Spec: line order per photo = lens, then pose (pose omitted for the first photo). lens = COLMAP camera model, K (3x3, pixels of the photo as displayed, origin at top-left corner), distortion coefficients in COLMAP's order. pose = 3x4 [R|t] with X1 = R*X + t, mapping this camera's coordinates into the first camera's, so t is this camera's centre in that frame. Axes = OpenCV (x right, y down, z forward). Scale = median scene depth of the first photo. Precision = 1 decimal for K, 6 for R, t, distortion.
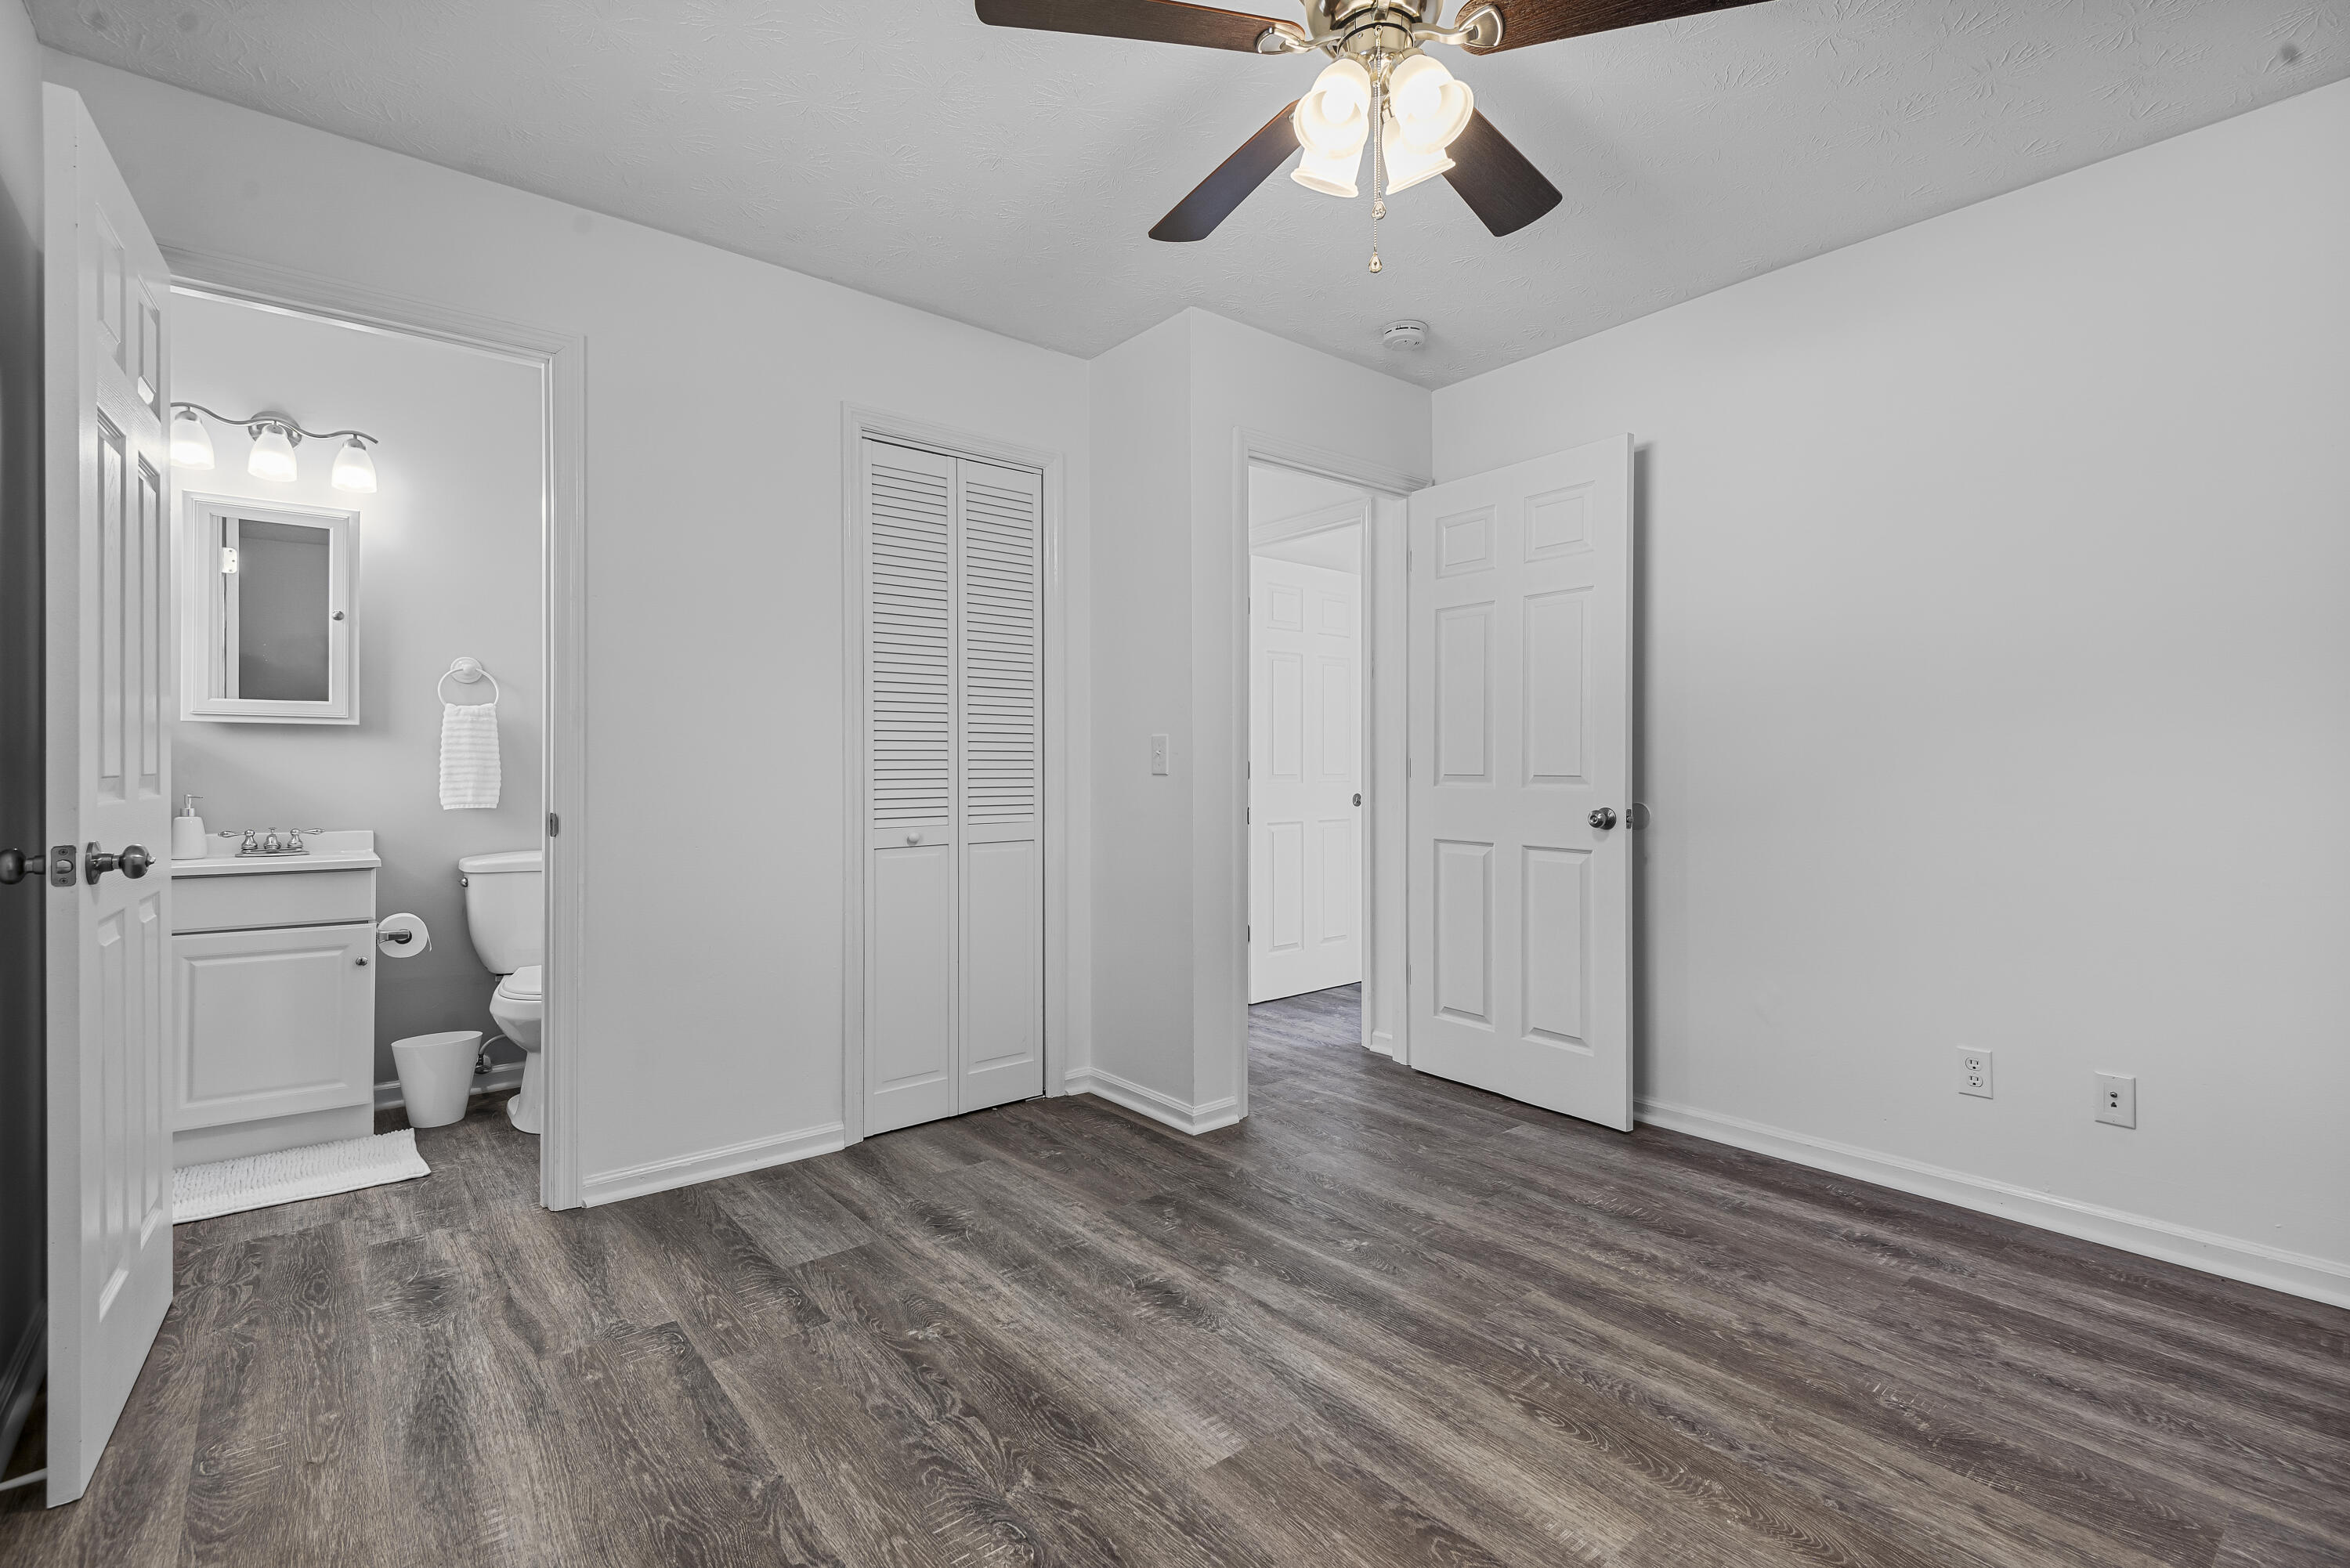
lens RADIAL K [[1079.2, 0, 1173.1], [0, 1079.2, 766.7], [0, 0, 1]] dist [0.000771, -0.005587]
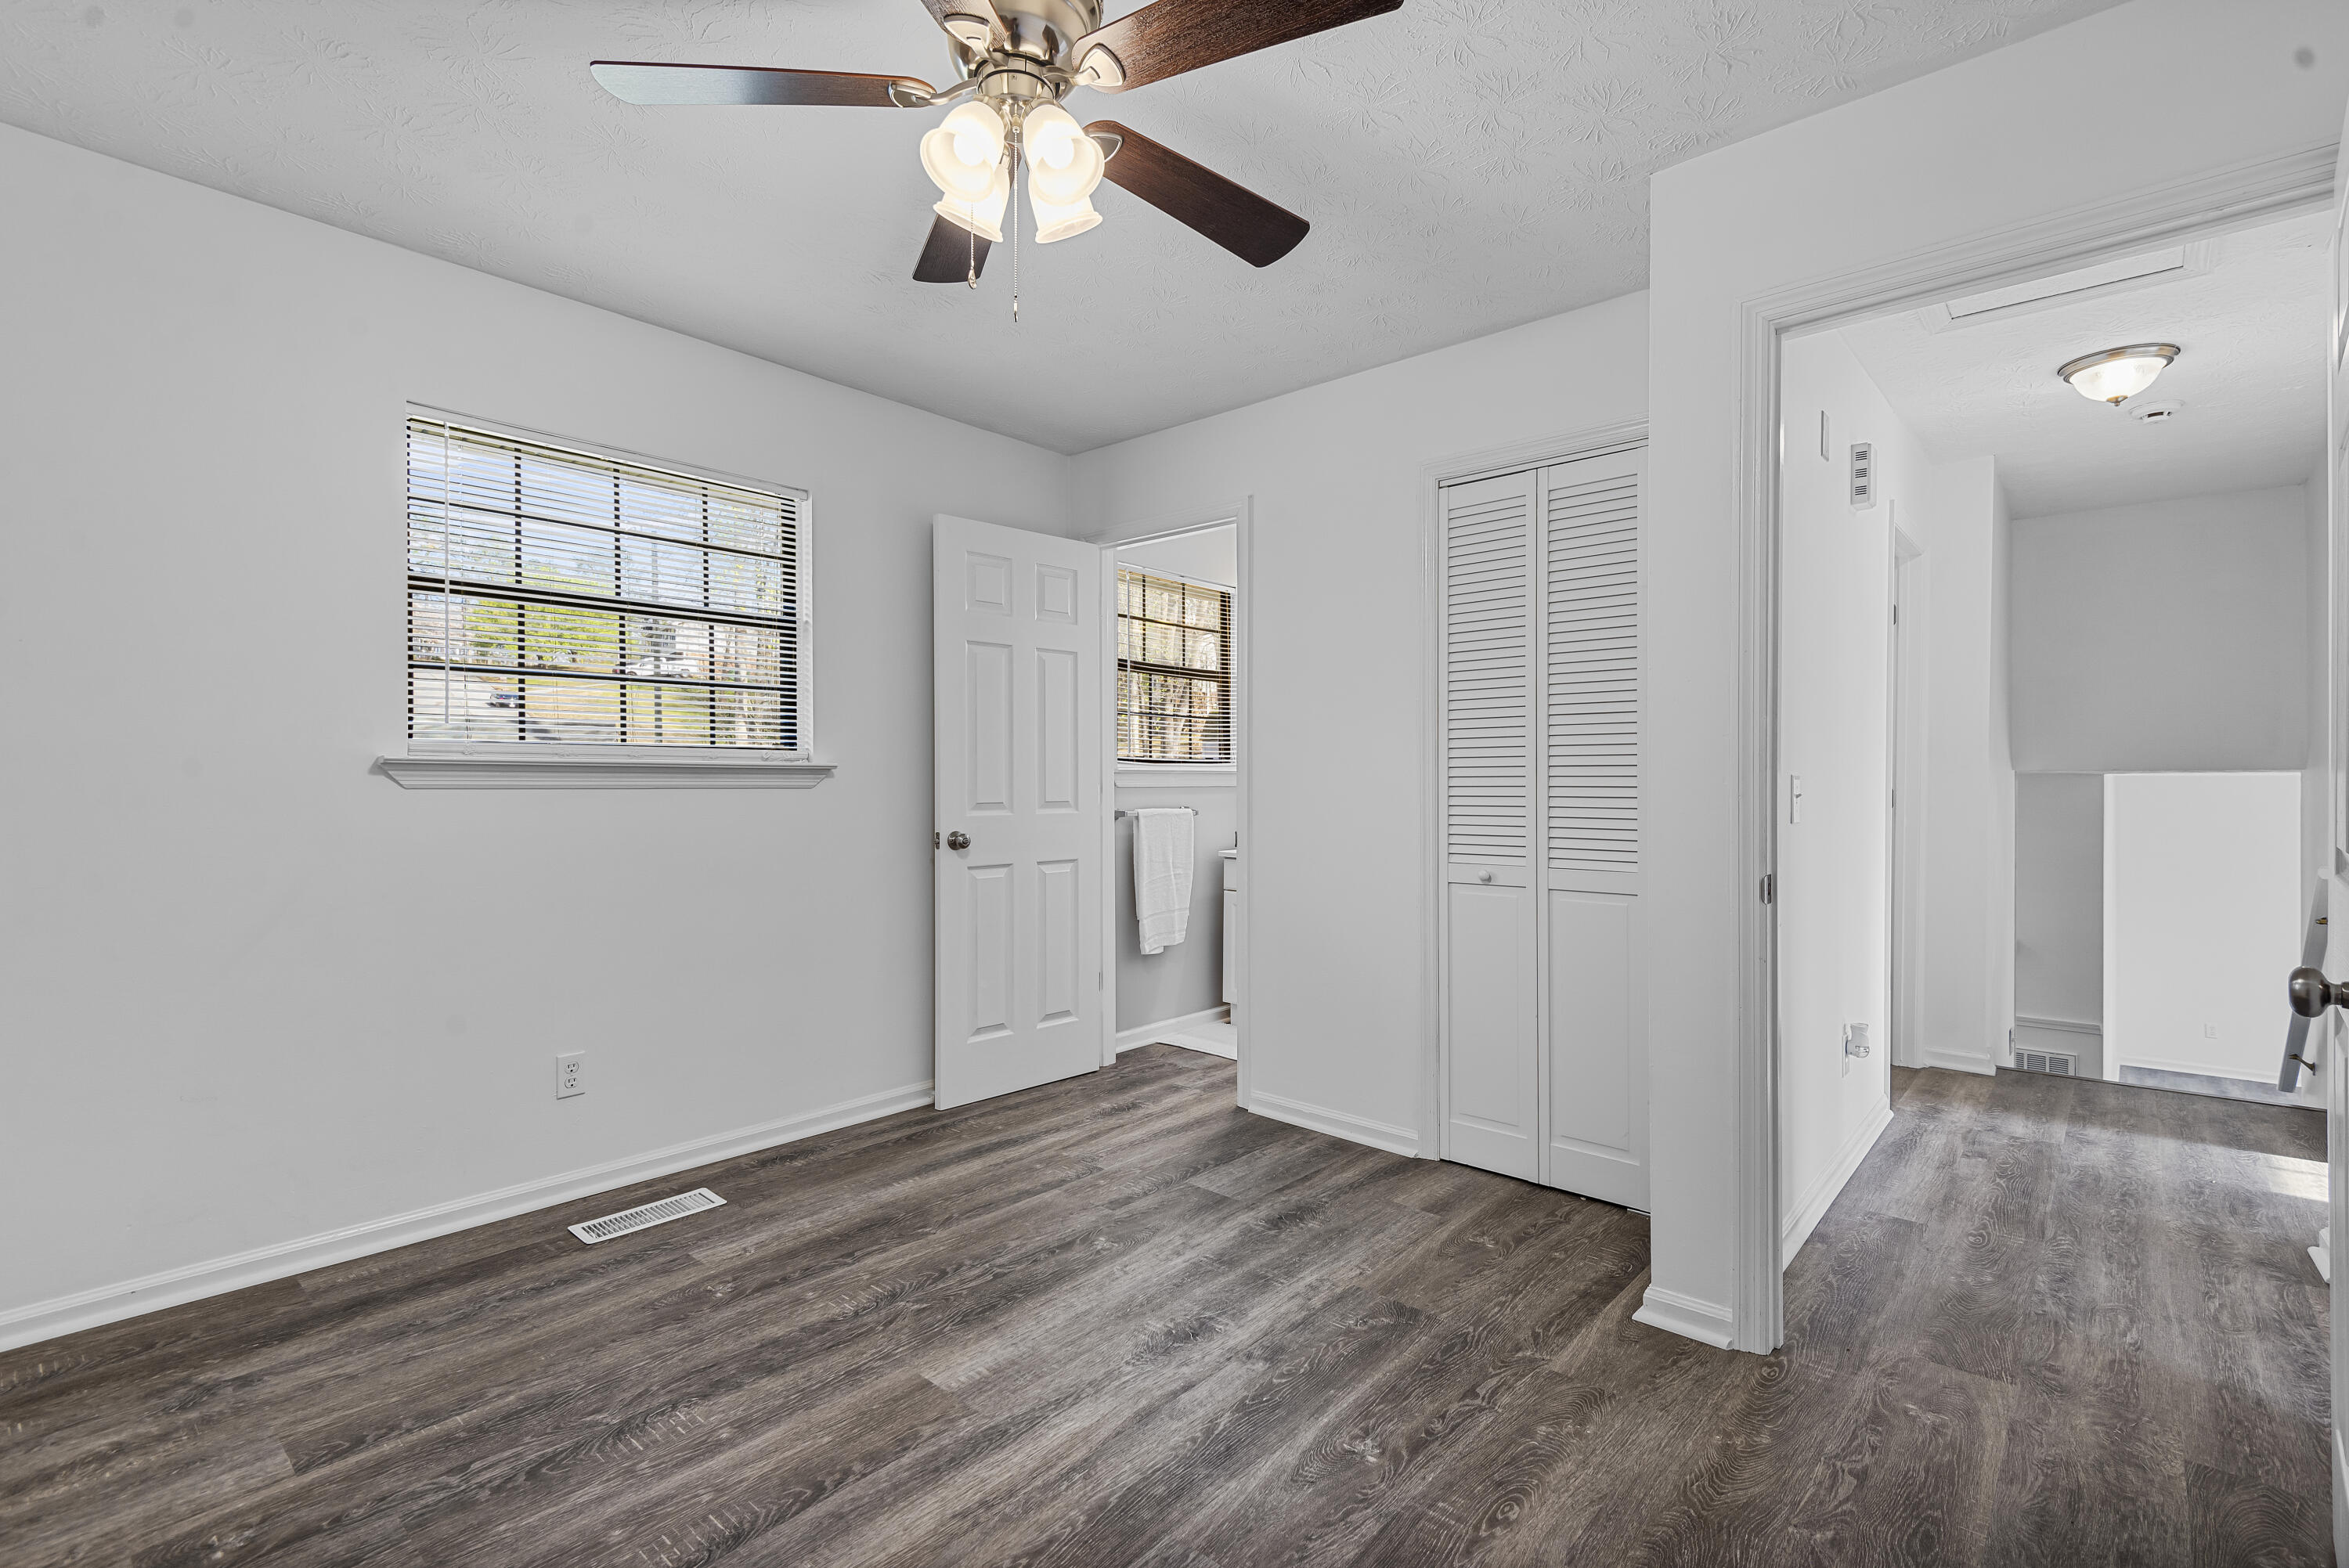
lens RADIAL K [[1078.7, 0, 1180.5], [0, 1078.7, 774.3], [0, 0, 1]] dist [0.000771, -0.005587]
pose [[0.164913, 0.004667, -0.986297, 0.885408], [-0.012846, 0.999914, 0.002584, -0.032833], [0.986225, 0.012244, 0.164958, 0.735155]]
